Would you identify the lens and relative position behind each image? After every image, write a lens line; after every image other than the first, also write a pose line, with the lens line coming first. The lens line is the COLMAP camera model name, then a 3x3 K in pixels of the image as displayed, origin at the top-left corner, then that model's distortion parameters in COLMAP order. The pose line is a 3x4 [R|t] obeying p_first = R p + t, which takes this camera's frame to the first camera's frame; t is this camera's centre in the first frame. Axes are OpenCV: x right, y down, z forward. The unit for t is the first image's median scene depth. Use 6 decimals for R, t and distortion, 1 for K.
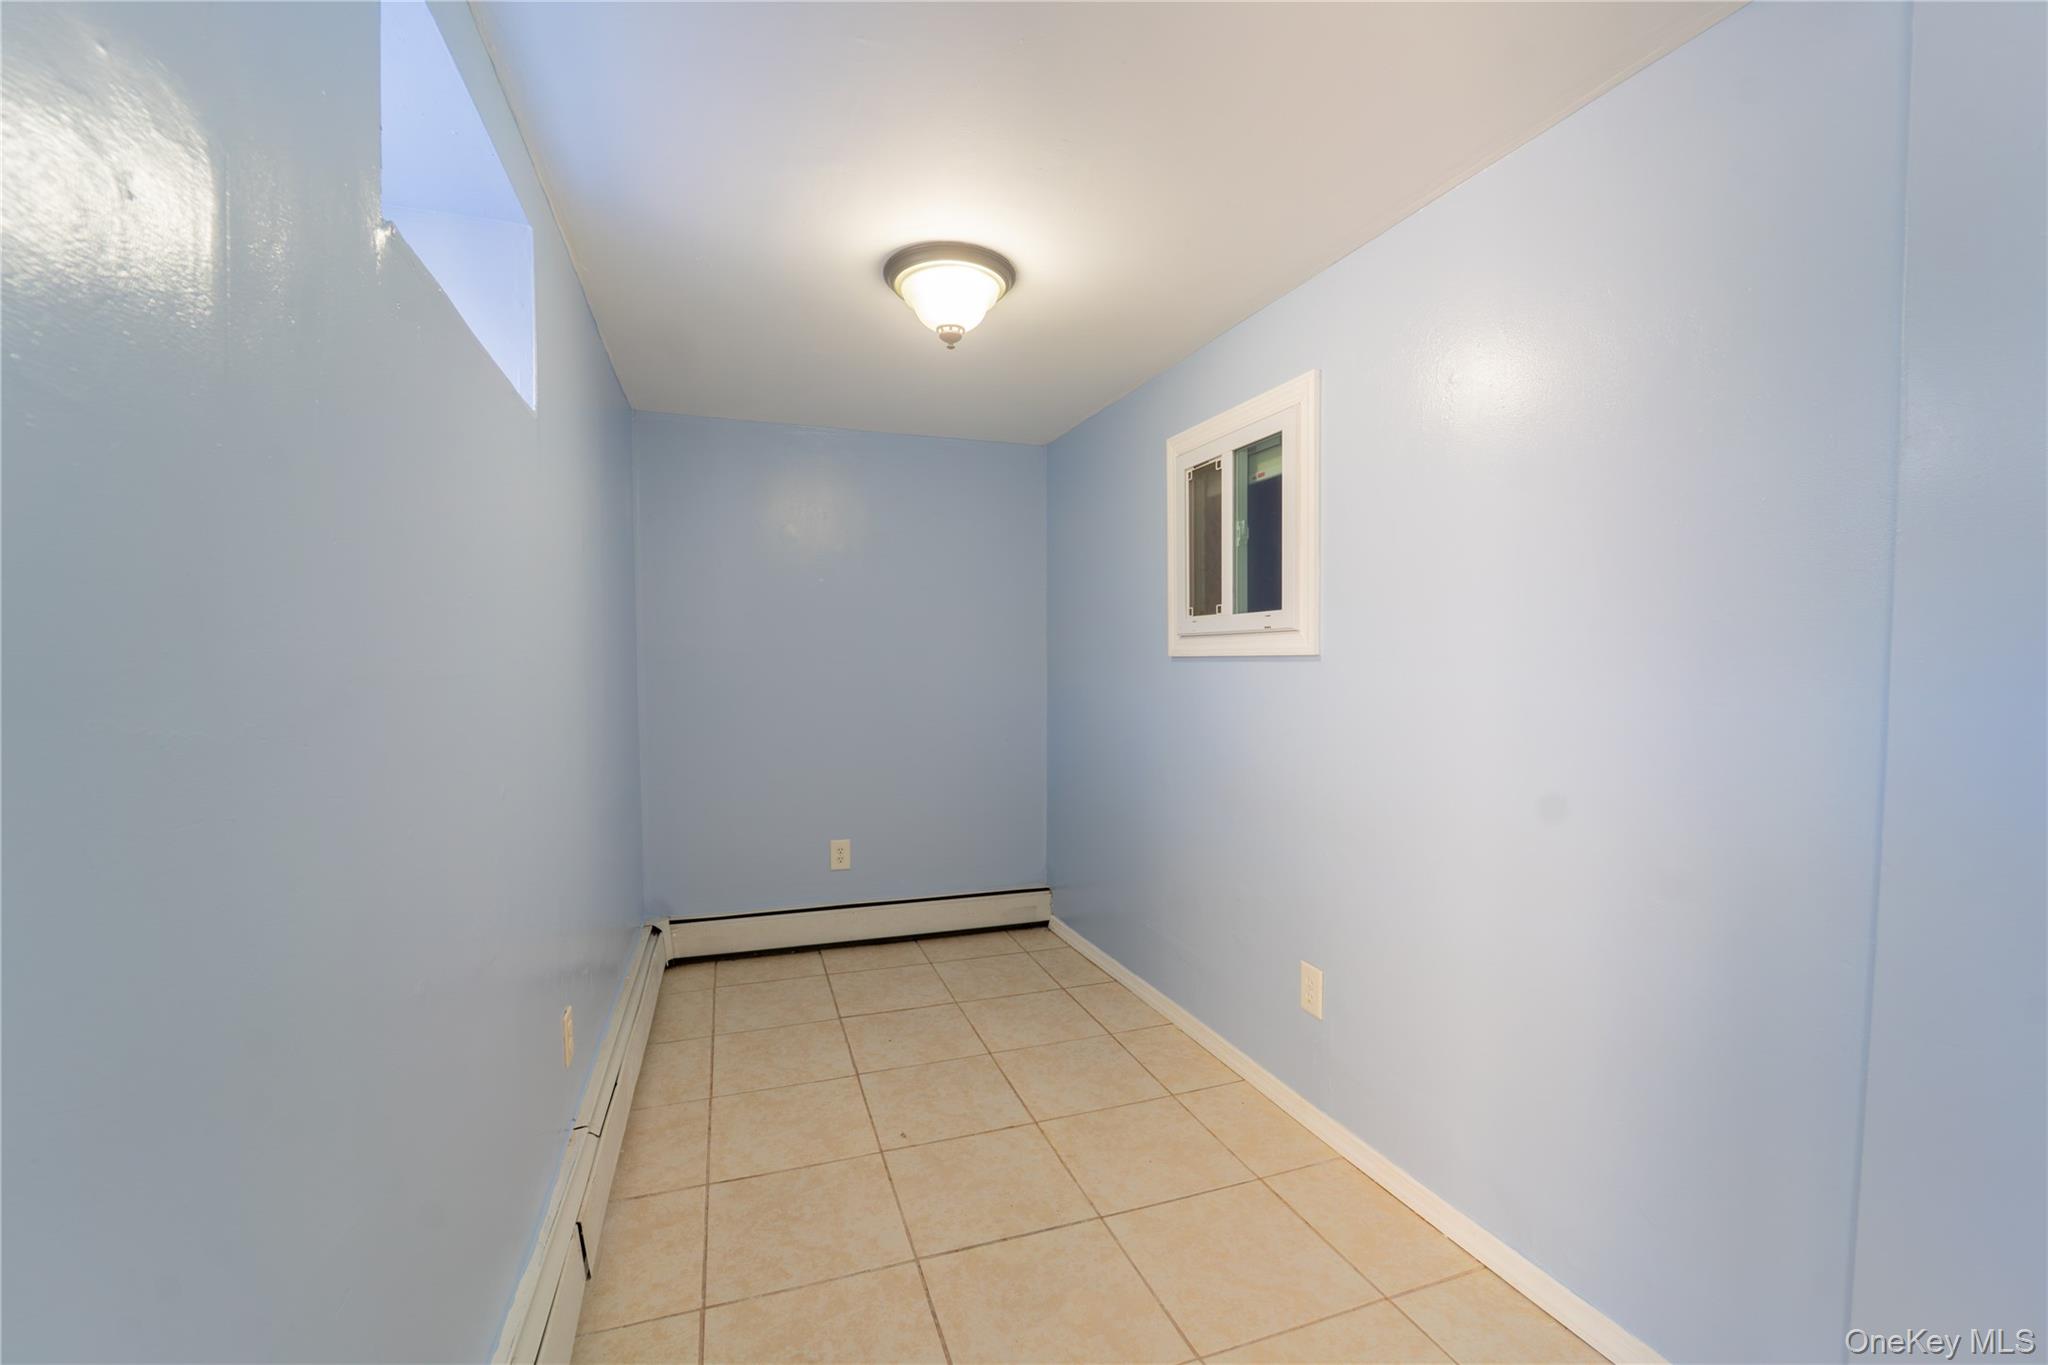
lens RADIAL K [[843.1, 0, 1031.3], [0, 843.1, 680.4], [0, 0, 1]] dist [-0.023518, 0.002502]
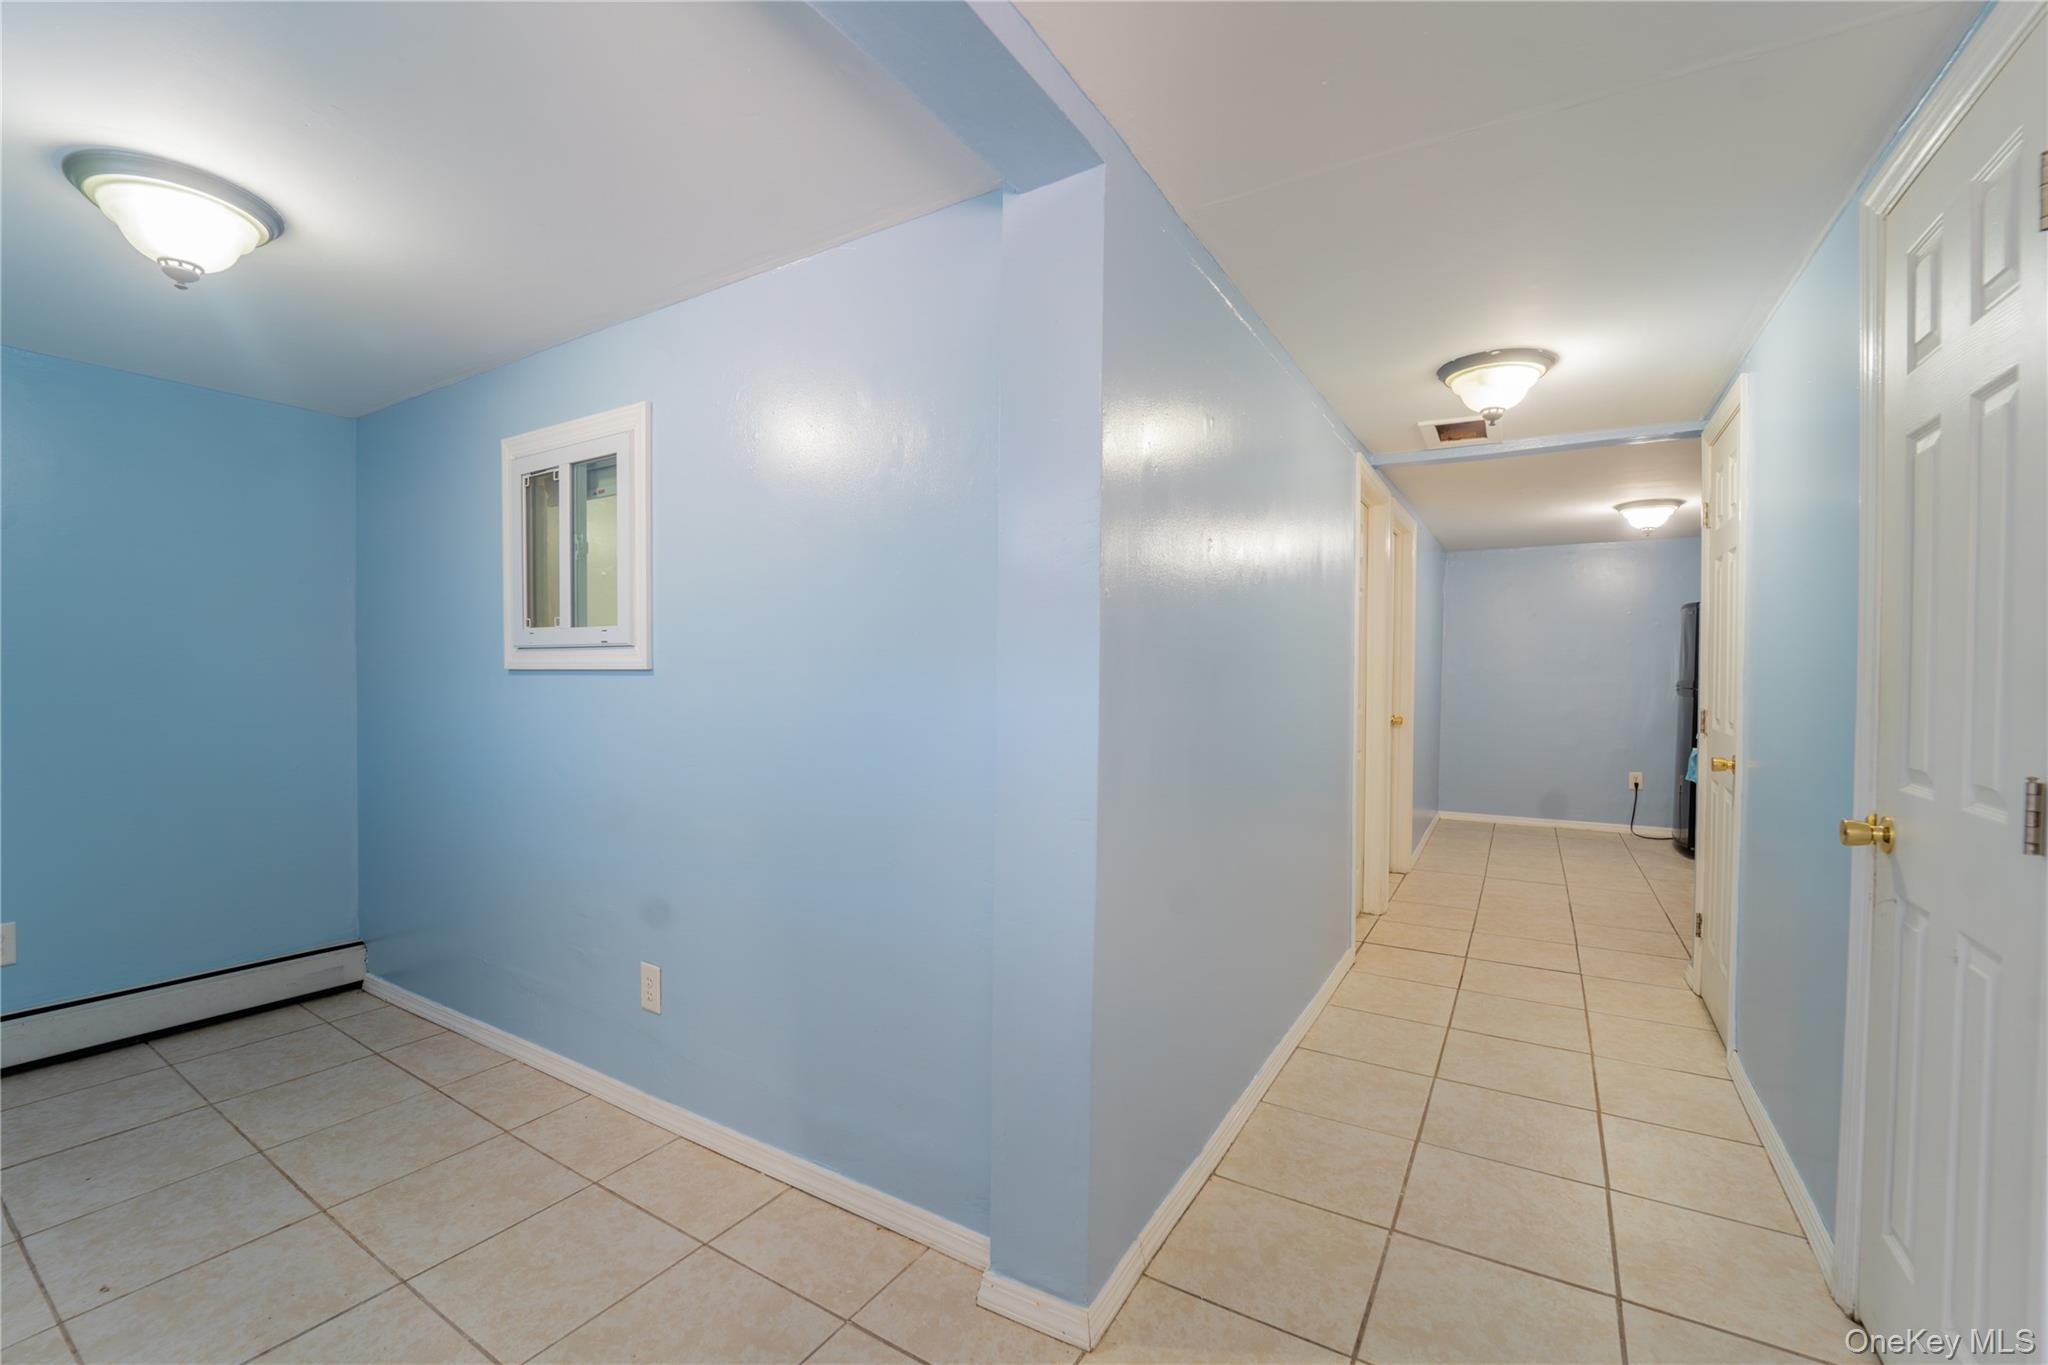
lens RADIAL K [[843.1, 0, 1010.8], [0, 843.1, 686.4], [0, 0, 1]] dist [-0.023518, 0.002502]
pose [[0.791008, 0.001746, 0.611803, 0.042137], [0.004127, 0.999958, -0.008190, 0.001185], [-0.611791, 0.009004, 0.790968, -0.094592]]
